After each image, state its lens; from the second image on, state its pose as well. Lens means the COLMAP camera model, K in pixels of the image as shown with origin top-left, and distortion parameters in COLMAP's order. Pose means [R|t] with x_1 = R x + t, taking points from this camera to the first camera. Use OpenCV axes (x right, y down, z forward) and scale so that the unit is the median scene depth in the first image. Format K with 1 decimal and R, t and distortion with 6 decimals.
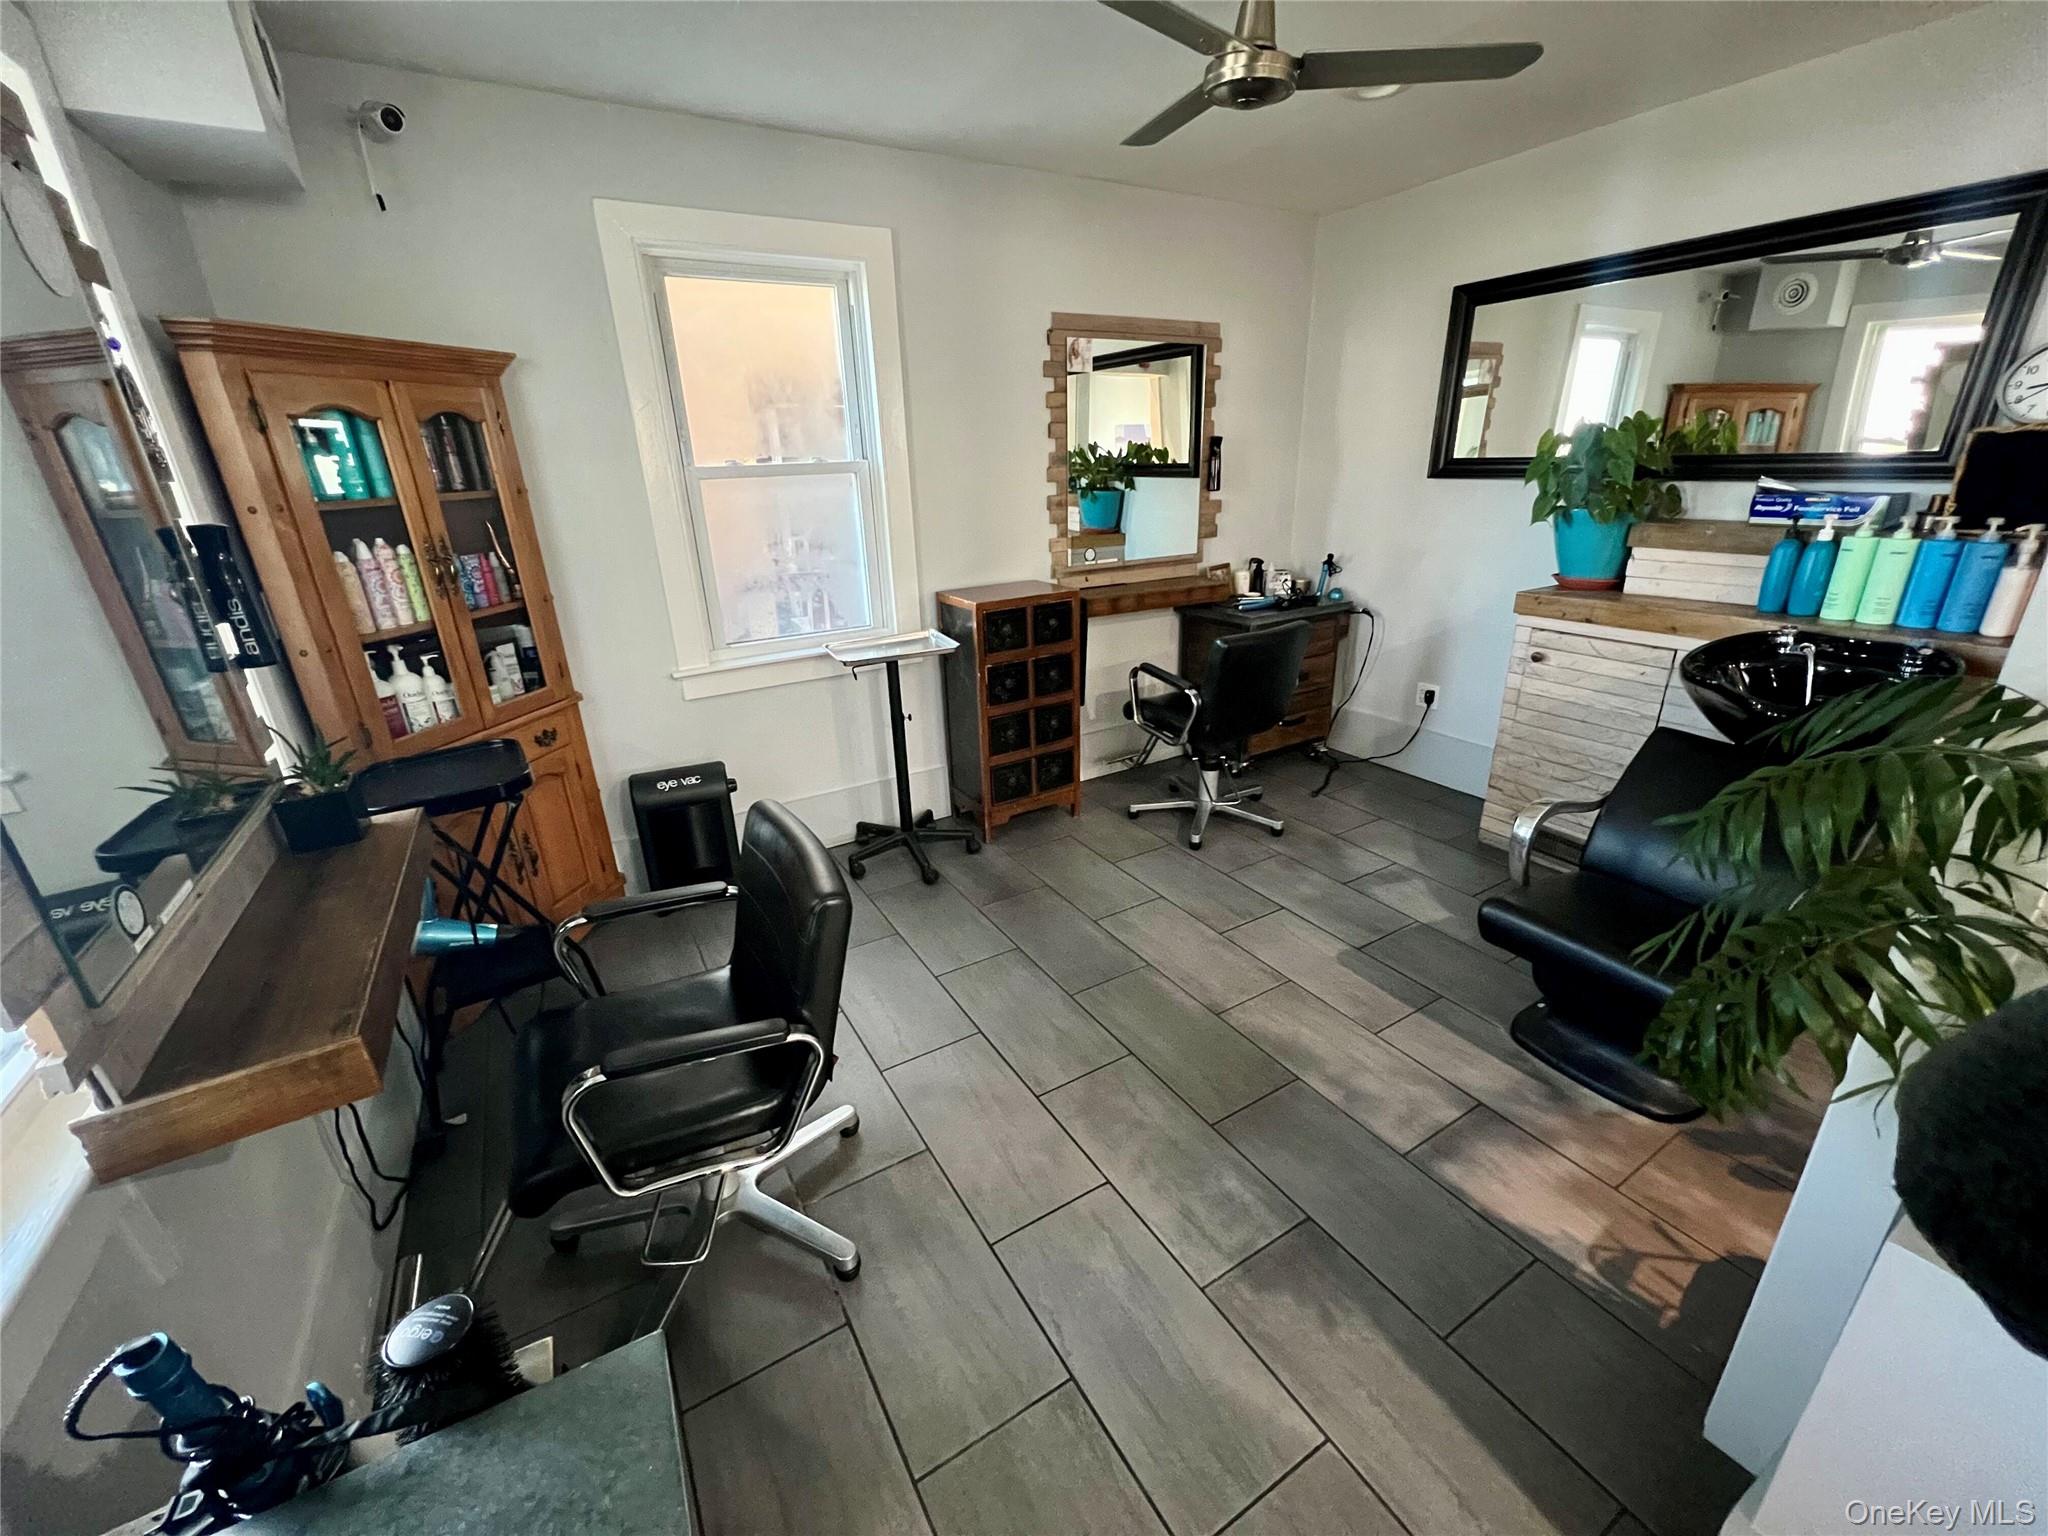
lens RADIAL K [[822.8, 0, 1024.0], [0, 822.8, 768.0], [0, 0, 1]] dist [0.000098, -0.000017]
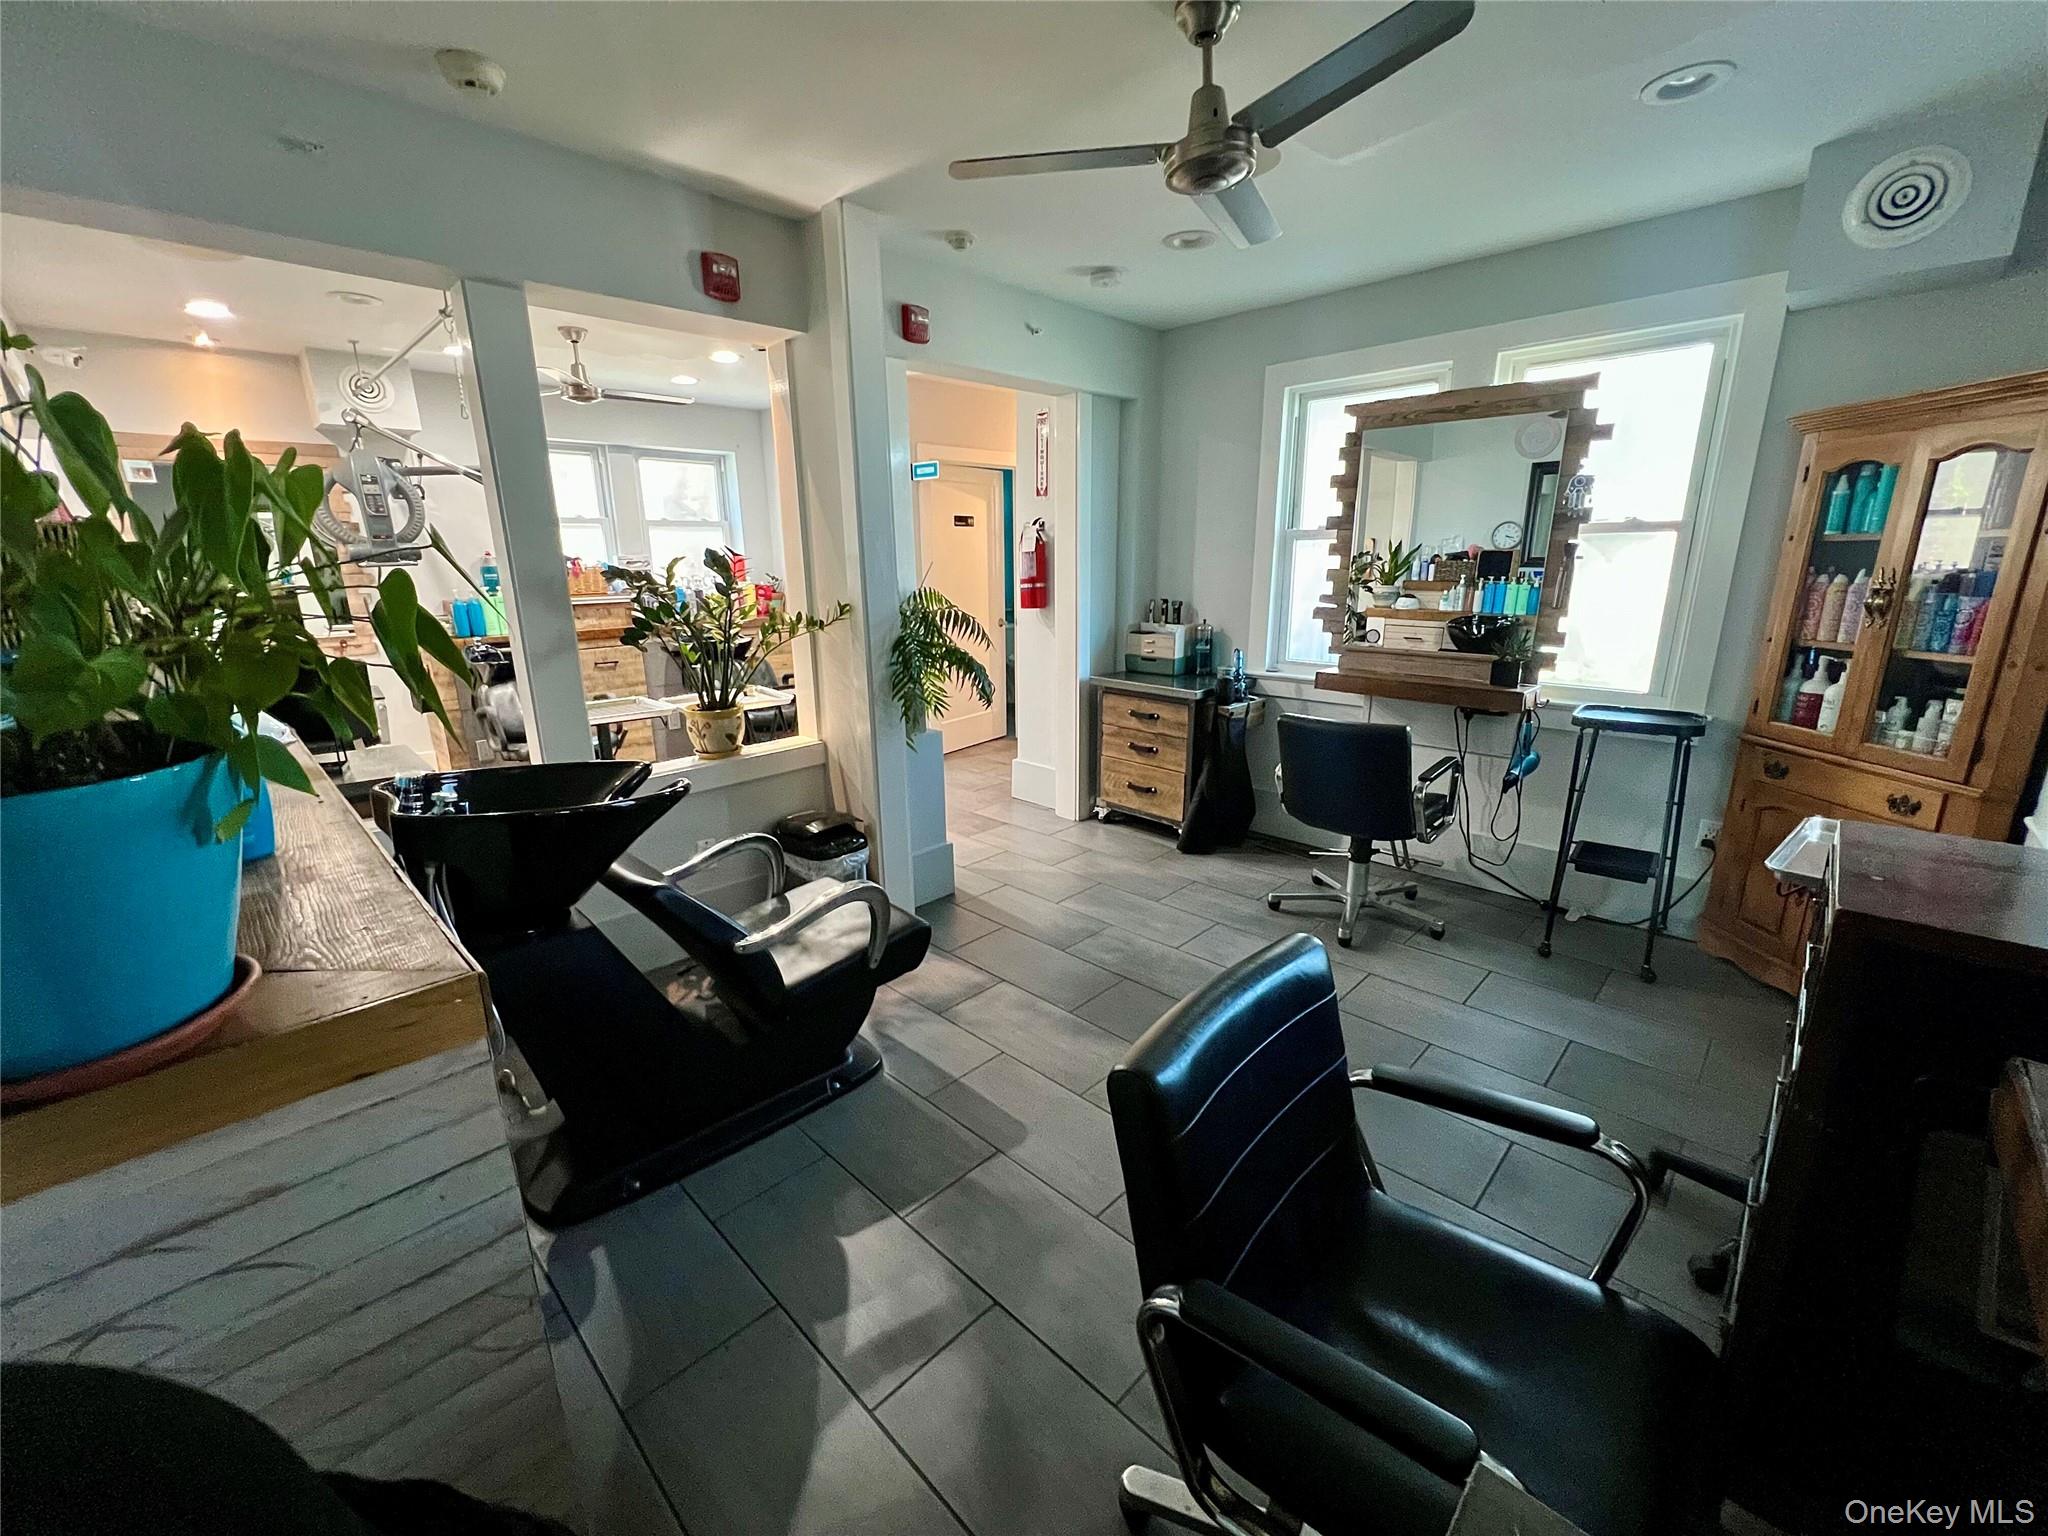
lens RADIAL K [[822.8, 0, 1024.0], [0, 822.8, 768.0], [0, 0, 1]] dist [0.000098, -0.000017]
pose [[-0.968317, 0.106916, -0.225679, 0.636038], [-0.044462, 0.815462, 0.577100, -0.654429], [0.245734, 0.568850, -0.784872, 1.736402]]
